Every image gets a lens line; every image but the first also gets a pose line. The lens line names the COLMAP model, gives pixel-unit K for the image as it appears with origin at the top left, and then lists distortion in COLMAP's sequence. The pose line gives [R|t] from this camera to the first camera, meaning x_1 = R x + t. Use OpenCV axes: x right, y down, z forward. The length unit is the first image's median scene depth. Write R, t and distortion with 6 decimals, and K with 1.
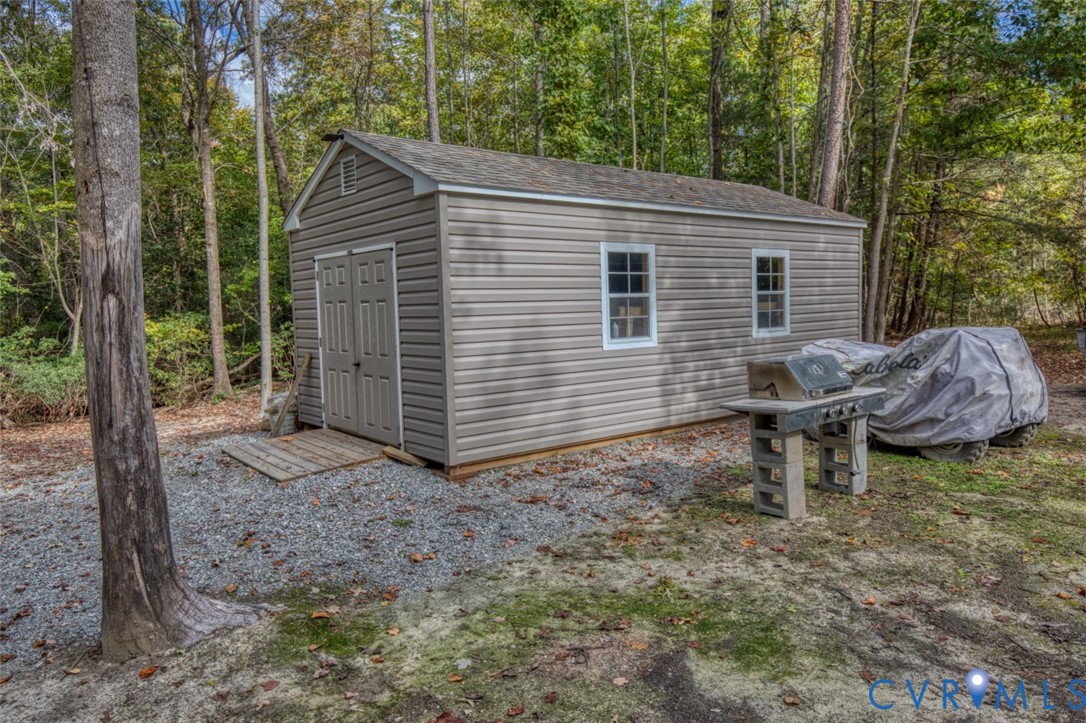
lens RADIAL K [[736.2, 0, 543.0], [0, 736.2, 361.5], [0, 0, 1]] dist [0.002230, 0.000383]
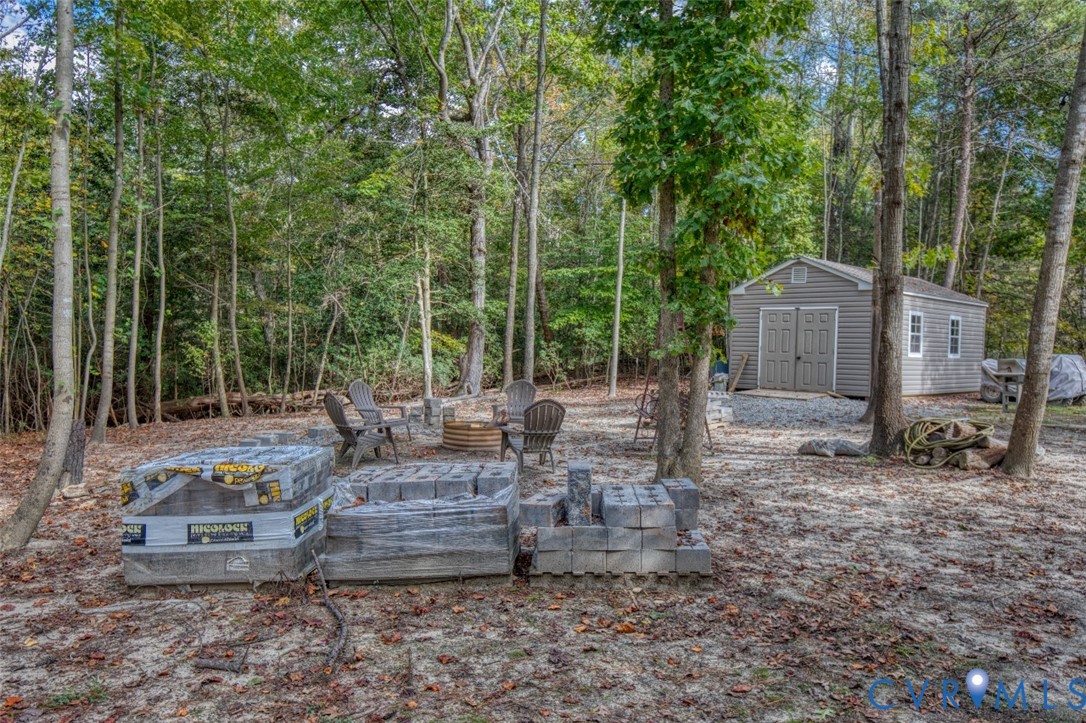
lens RADIAL K [[766.2, 0, 543.0], [0, 766.2, 361.5], [0, 0, 1]] dist [-0.000396, -0.000317]
pose [[0.996942, 0.053595, 0.056873, -1.159701], [-0.050342, 0.997095, -0.057168, 0.188822], [-0.059772, 0.054130, 0.996743, -1.291159]]
